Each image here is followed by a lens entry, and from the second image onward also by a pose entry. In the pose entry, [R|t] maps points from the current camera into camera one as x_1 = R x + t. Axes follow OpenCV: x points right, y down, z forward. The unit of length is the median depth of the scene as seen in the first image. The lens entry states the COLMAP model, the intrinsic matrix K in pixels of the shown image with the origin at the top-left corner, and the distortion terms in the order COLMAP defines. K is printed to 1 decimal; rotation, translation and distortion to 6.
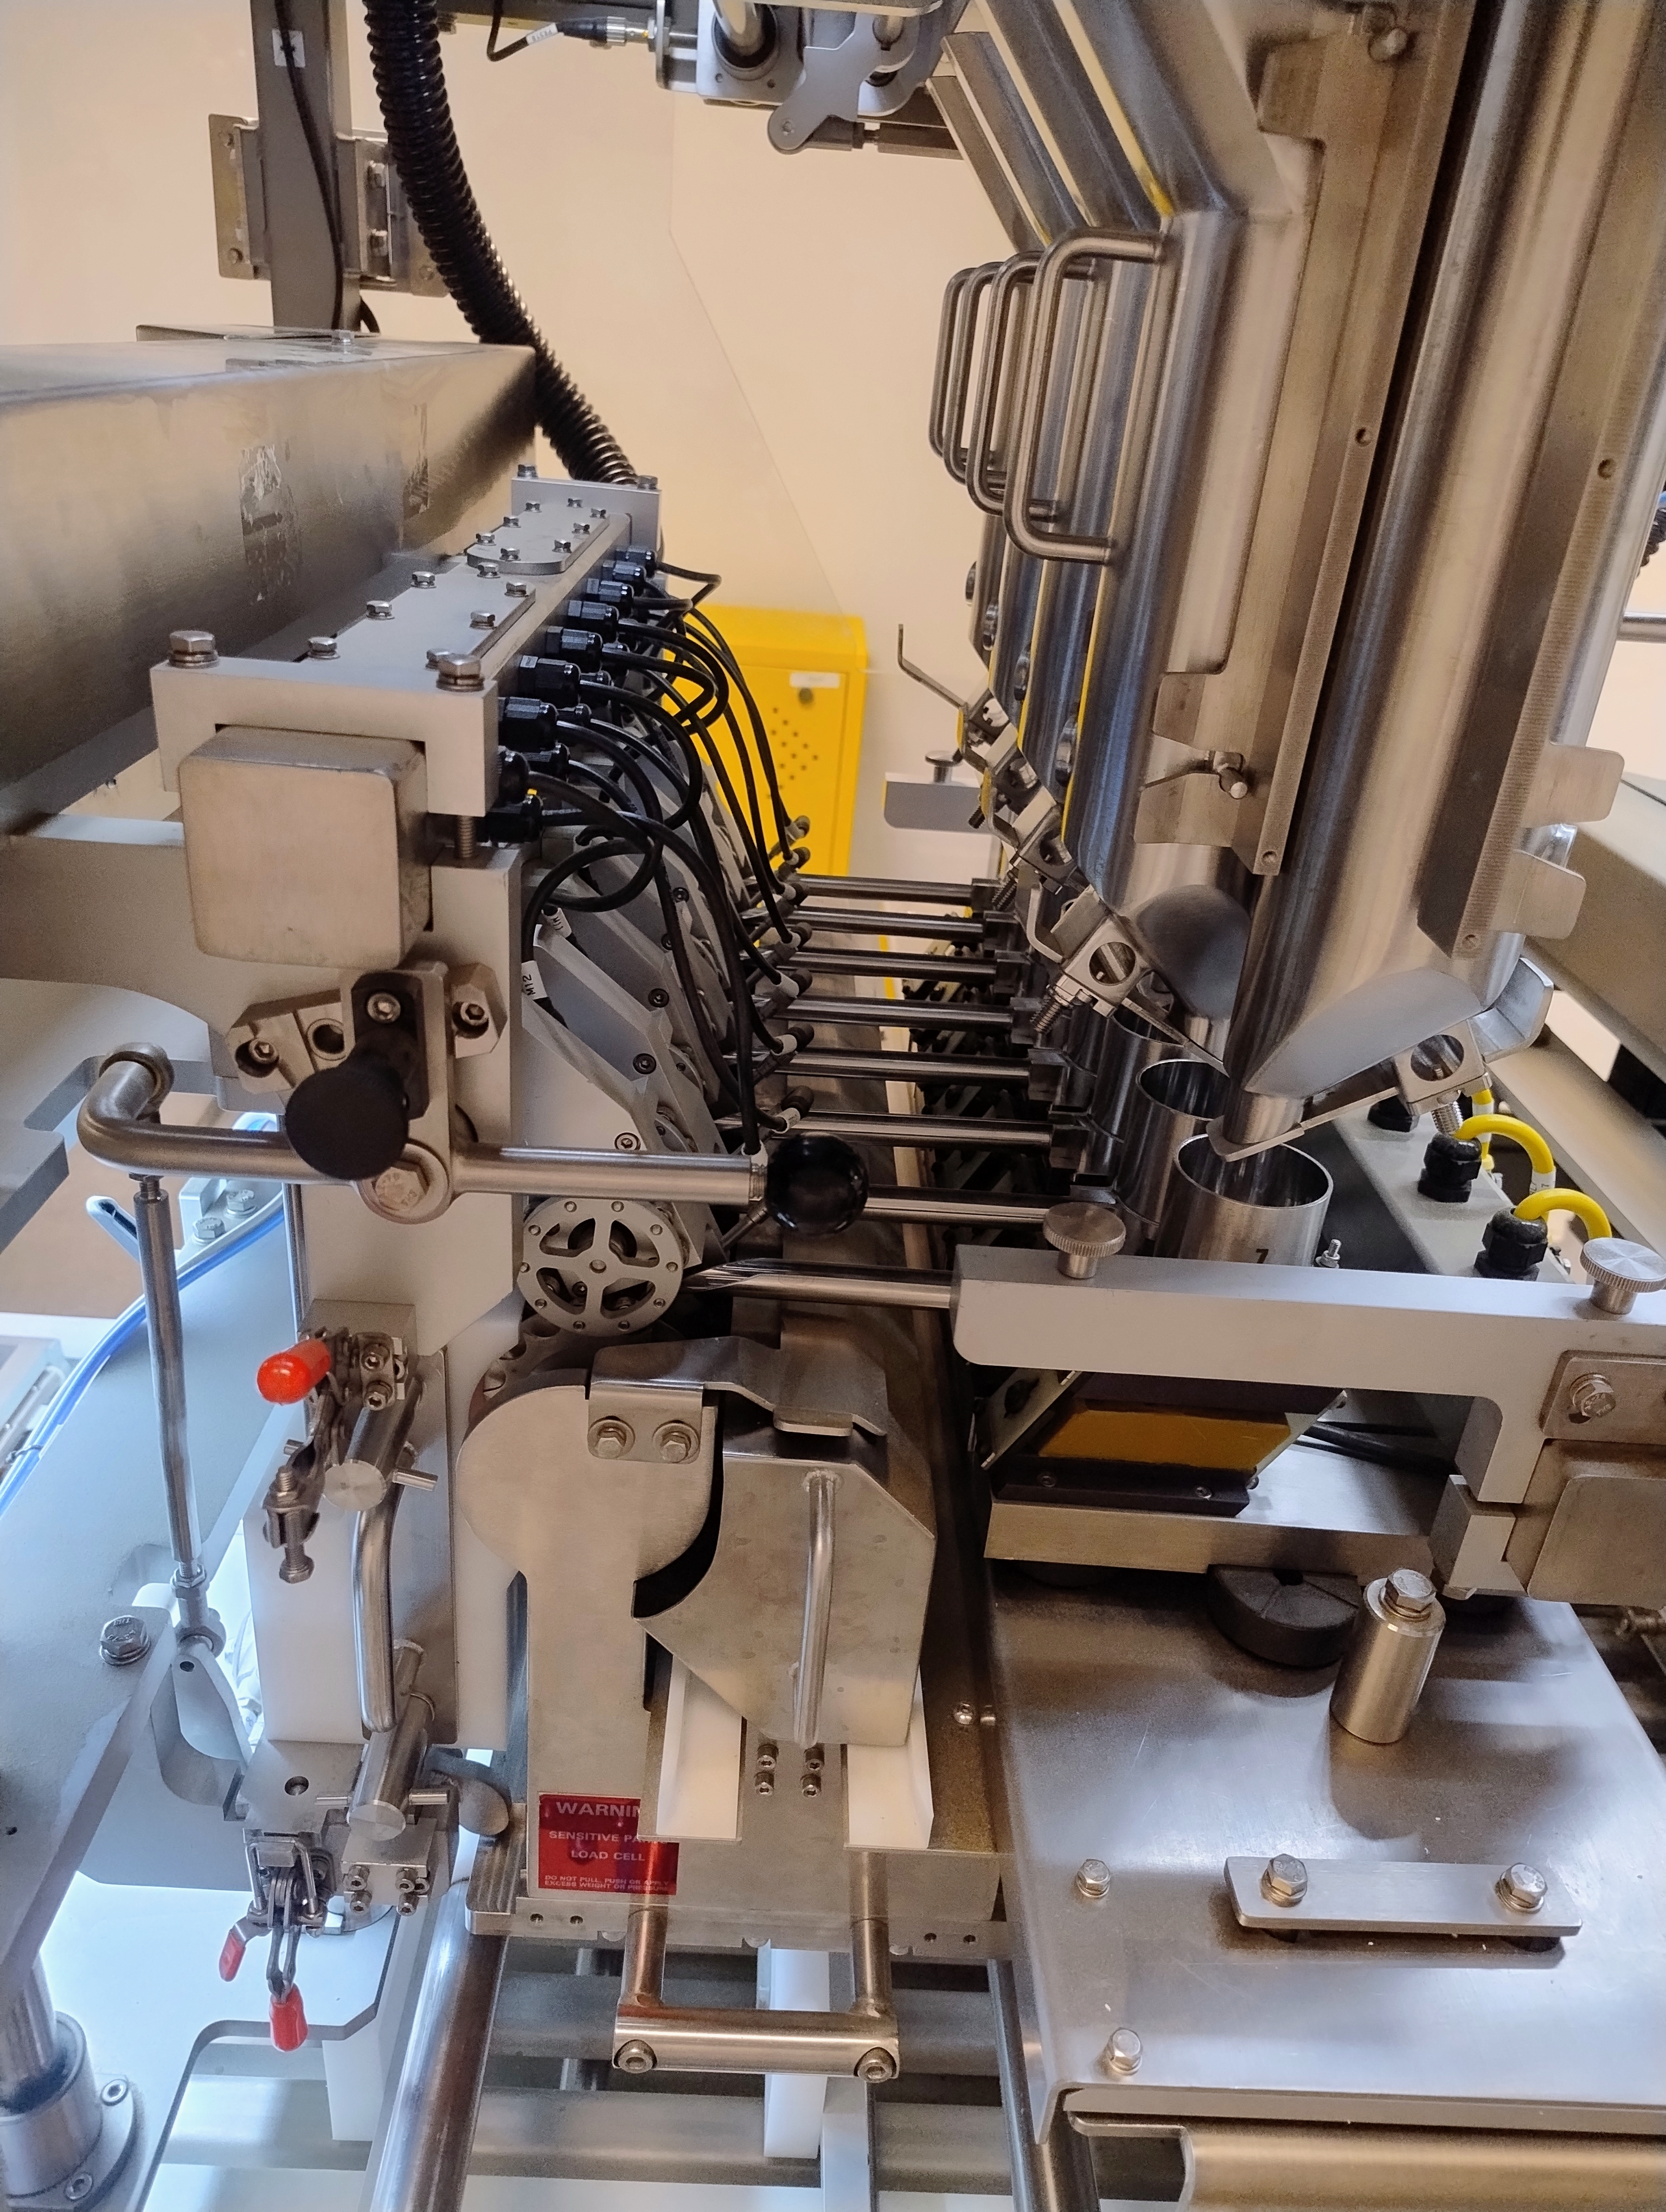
lens RADIAL K [[1602.8, 0, 833.0], [0, 1602.8, 1106.0], [0, 0, 1]] dist [0.089654, -0.125839]
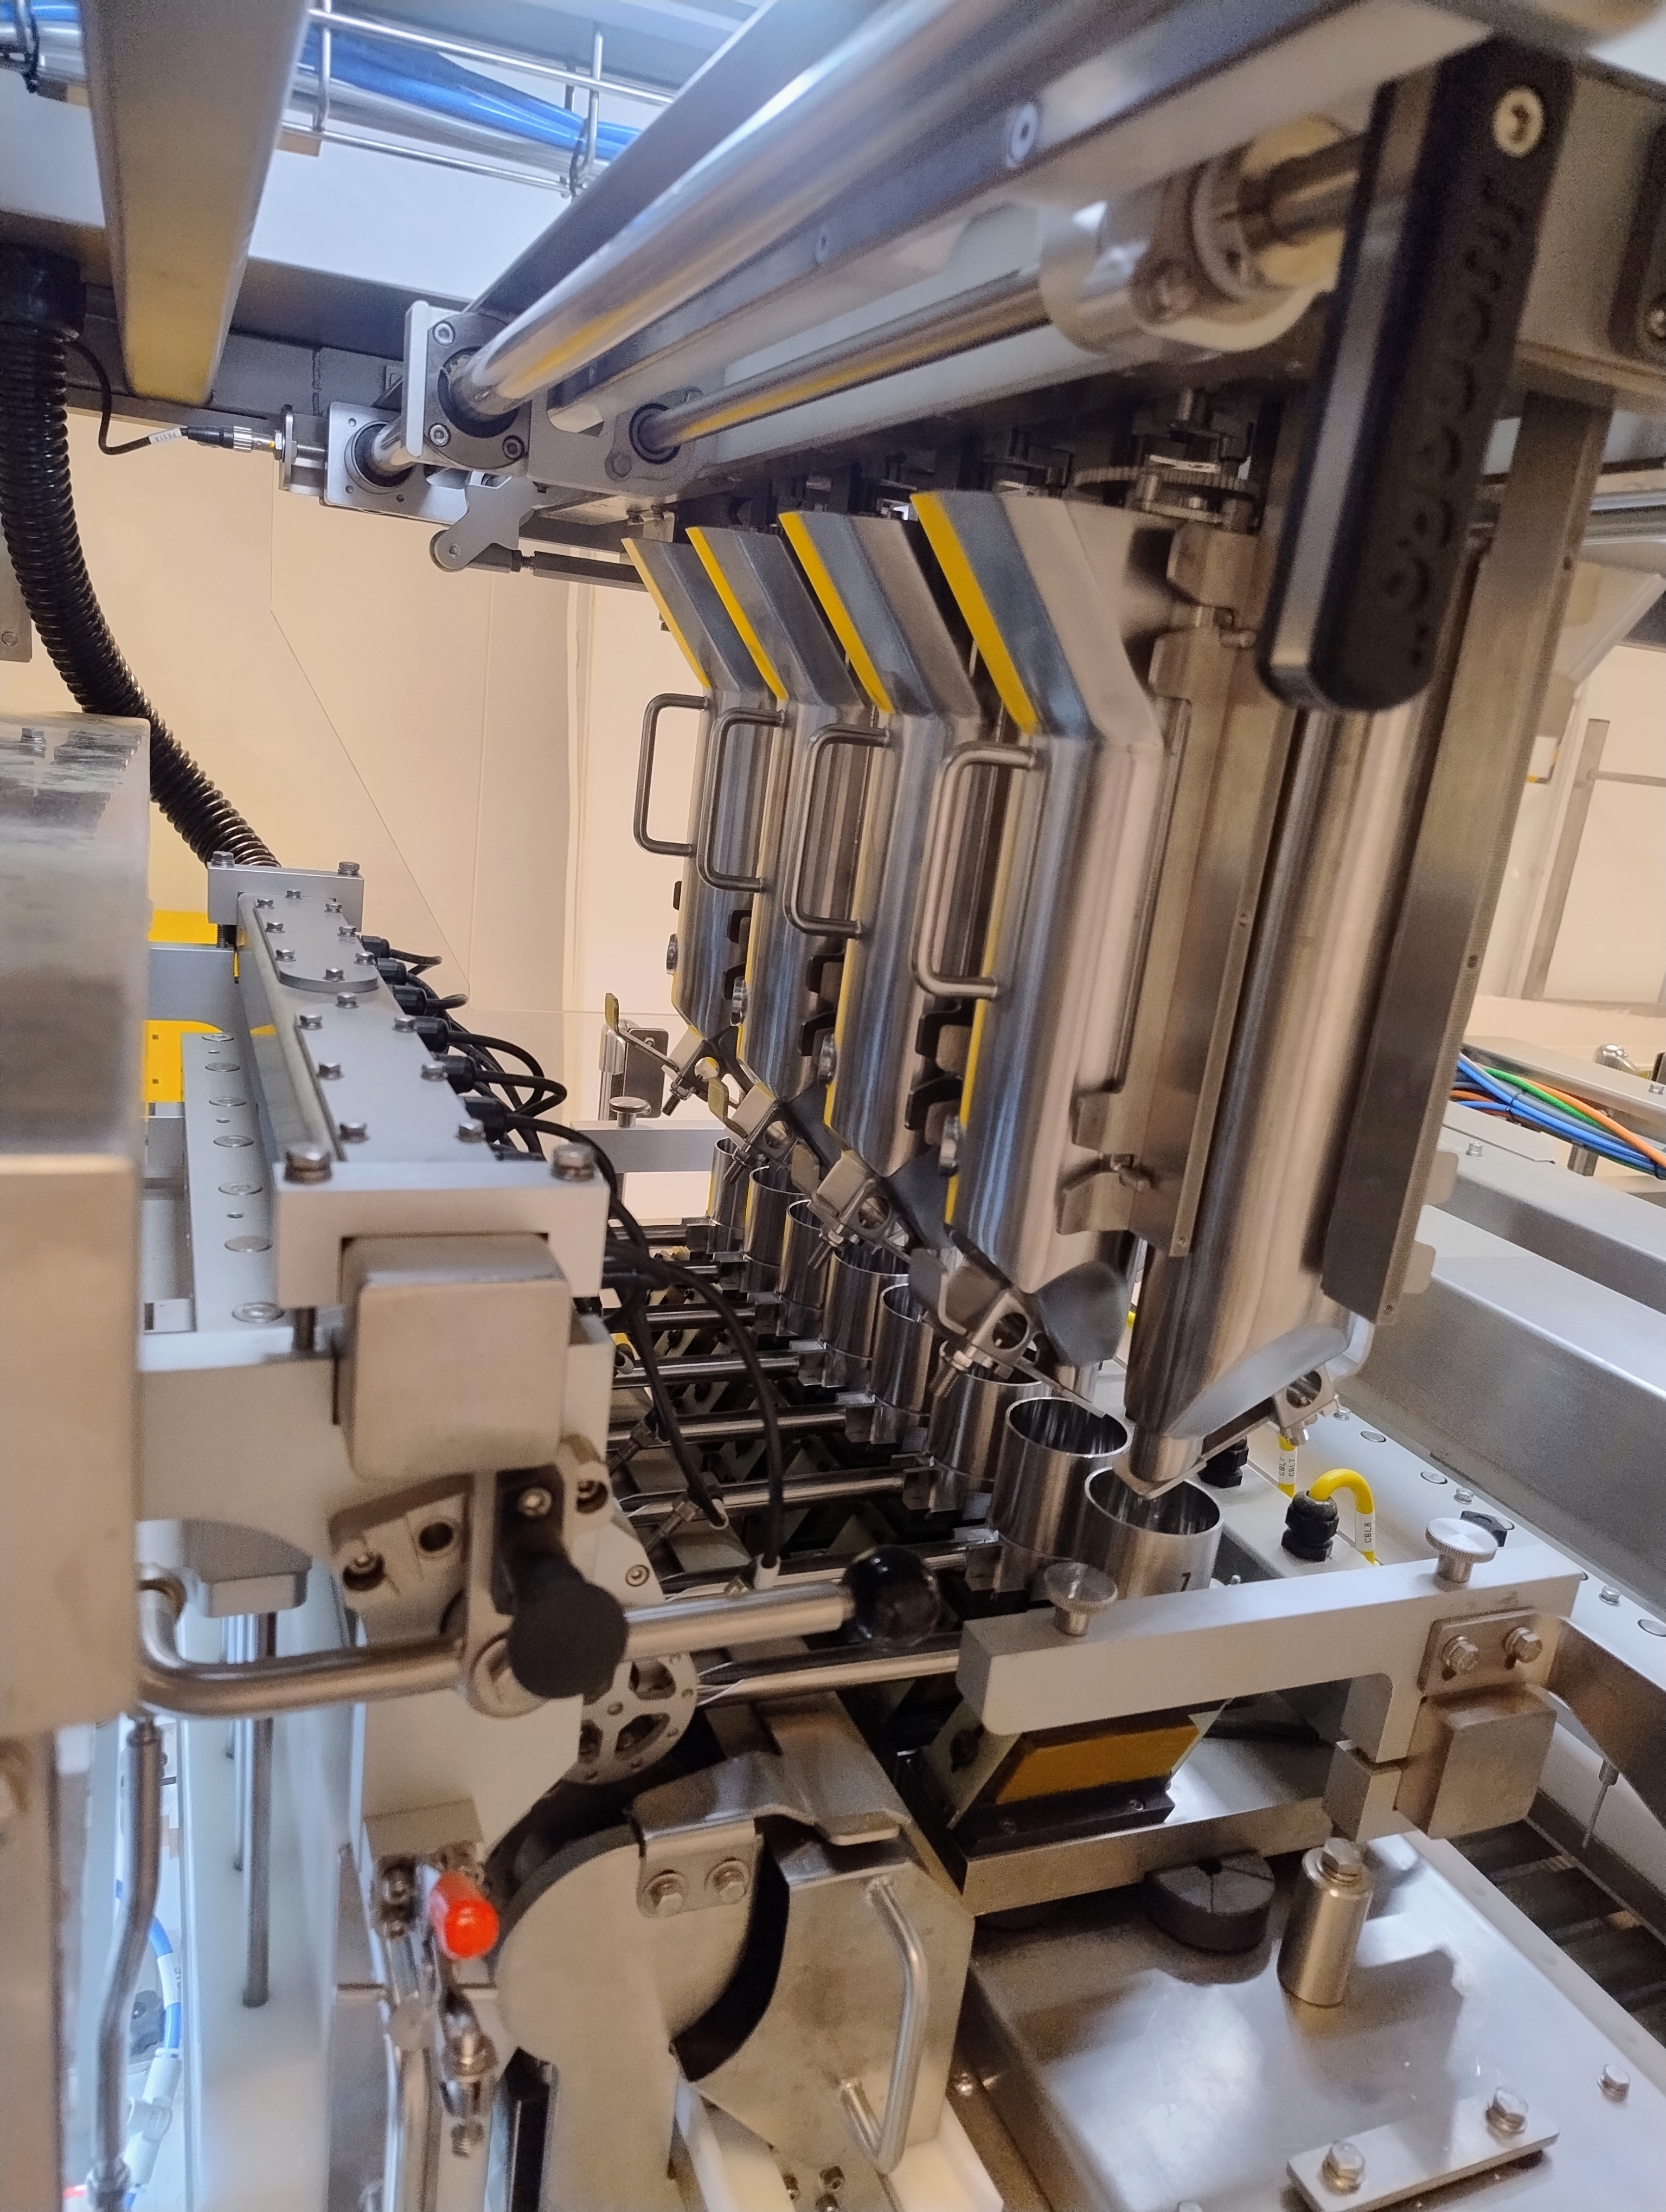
lens RADIAL K [[1591.5, 0, 833.0], [0, 1591.5, 1106.0], [0, 0, 1]] dist [0.041398, -0.023638]
pose [[0.929783, -0.068831, 0.361616, -0.341994], [0.123846, 0.983588, -0.131212, -0.115172], [-0.346650, 0.166783, 0.923048, -0.011175]]
